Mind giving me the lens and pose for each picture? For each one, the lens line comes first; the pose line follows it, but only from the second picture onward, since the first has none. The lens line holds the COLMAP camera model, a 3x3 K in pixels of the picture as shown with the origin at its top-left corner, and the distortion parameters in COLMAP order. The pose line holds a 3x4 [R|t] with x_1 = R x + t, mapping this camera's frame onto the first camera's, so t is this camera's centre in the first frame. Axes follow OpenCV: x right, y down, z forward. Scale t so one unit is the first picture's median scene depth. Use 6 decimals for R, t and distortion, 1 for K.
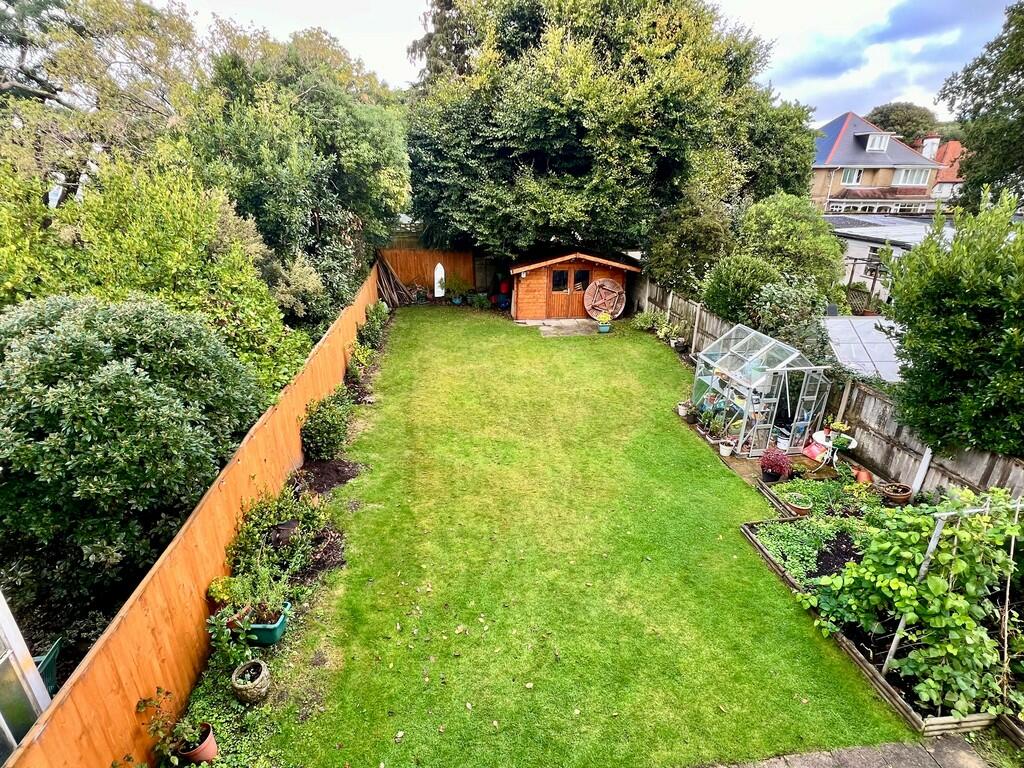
lens RADIAL K [[506.9, 0, 509.4], [0, 506.9, 379.9], [0, 0, 1]] dist [0.000367, -0.000460]
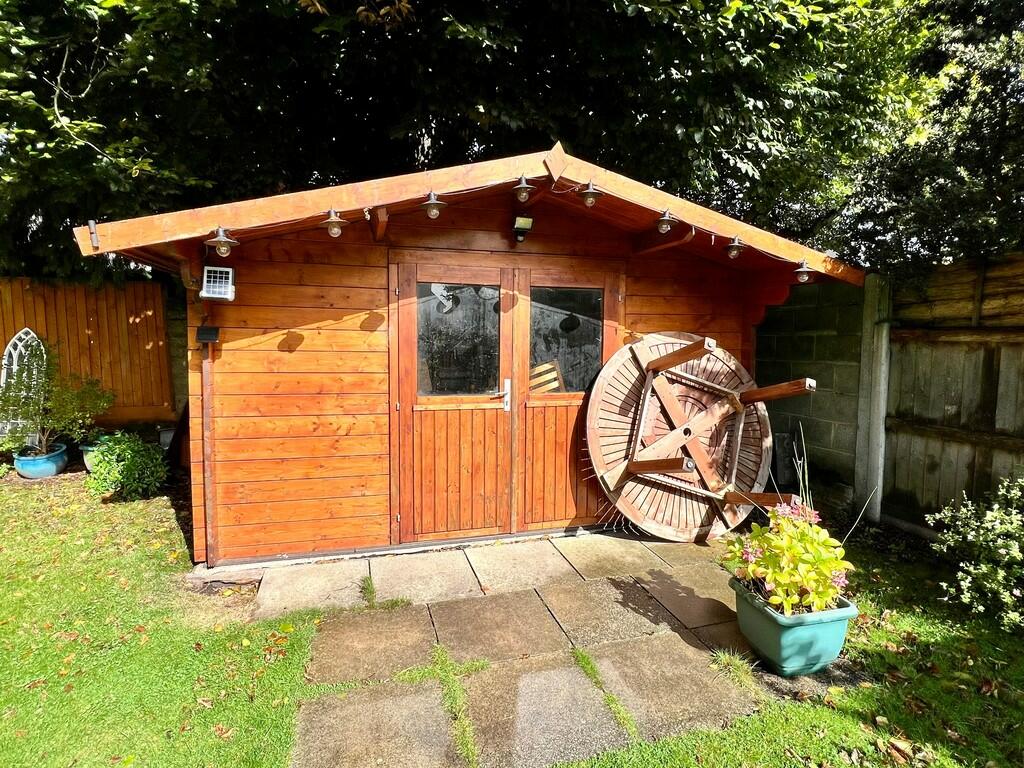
lens RADIAL K [[543.0, 0, 512.0], [0, 543.0, 370.1], [0, 0, 1]] dist [-0.001148, -0.000224]
pose [[0.988884, -0.009706, 0.148374, 0.108990], [0.055468, 0.949916, -0.307544, -0.147716], [-0.137957, 0.312355, 0.939895, 0.987994]]
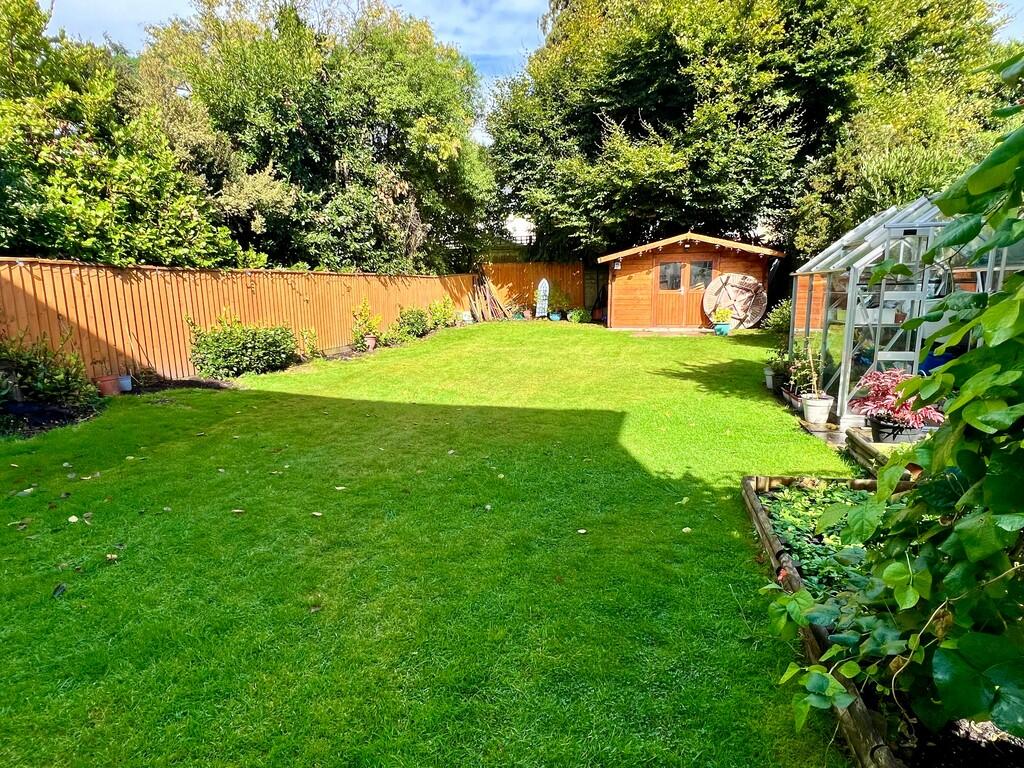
lens RADIAL K [[528.4, 0, 512.0], [0, 528.4, 384.0], [0, 0, 1]] dist [0.017766, 0.000076]
pose [[0.923223, 0.046496, -0.381441, 0.235171], [-0.120246, 0.977756, -0.171854, 0.159056], [0.364966, 0.204526, 0.908278, 0.266927]]
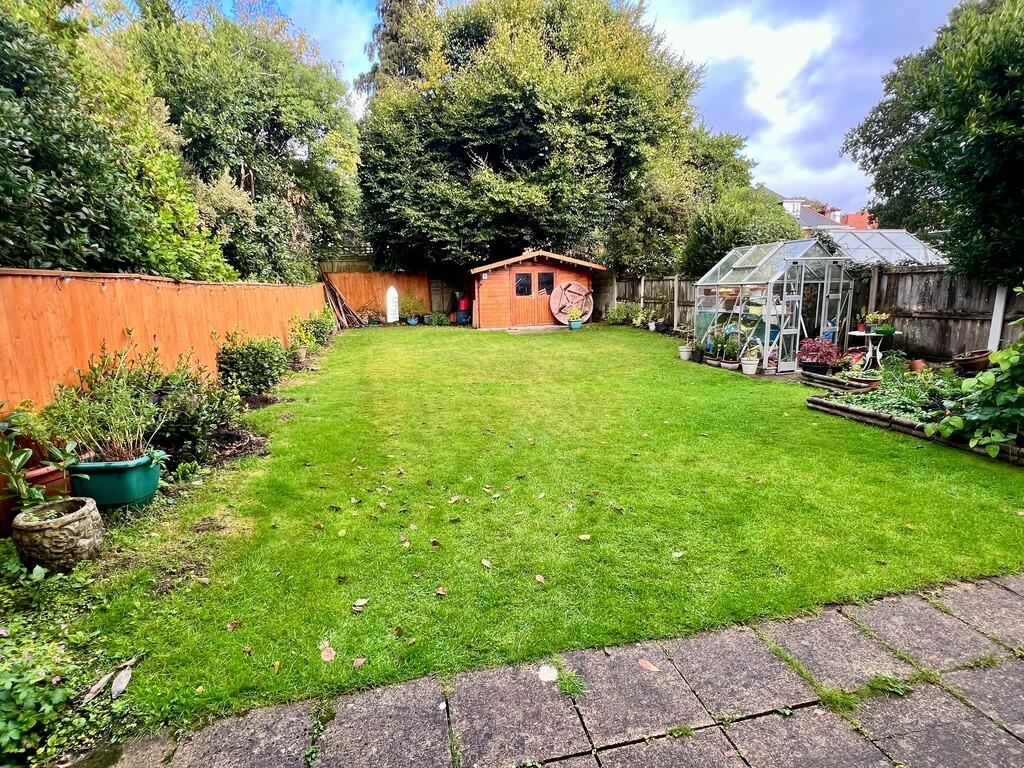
lens RADIAL K [[506.9, 0, 509.4], [0, 506.9, 379.9], [0, 0, 1]] dist [0.000367, -0.000460]
pose [[0.993646, -0.056624, 0.097269, -0.033930], [0.074677, 0.978281, -0.193364, 0.193038], [-0.084208, 0.199399, 0.976294, 0.145129]]
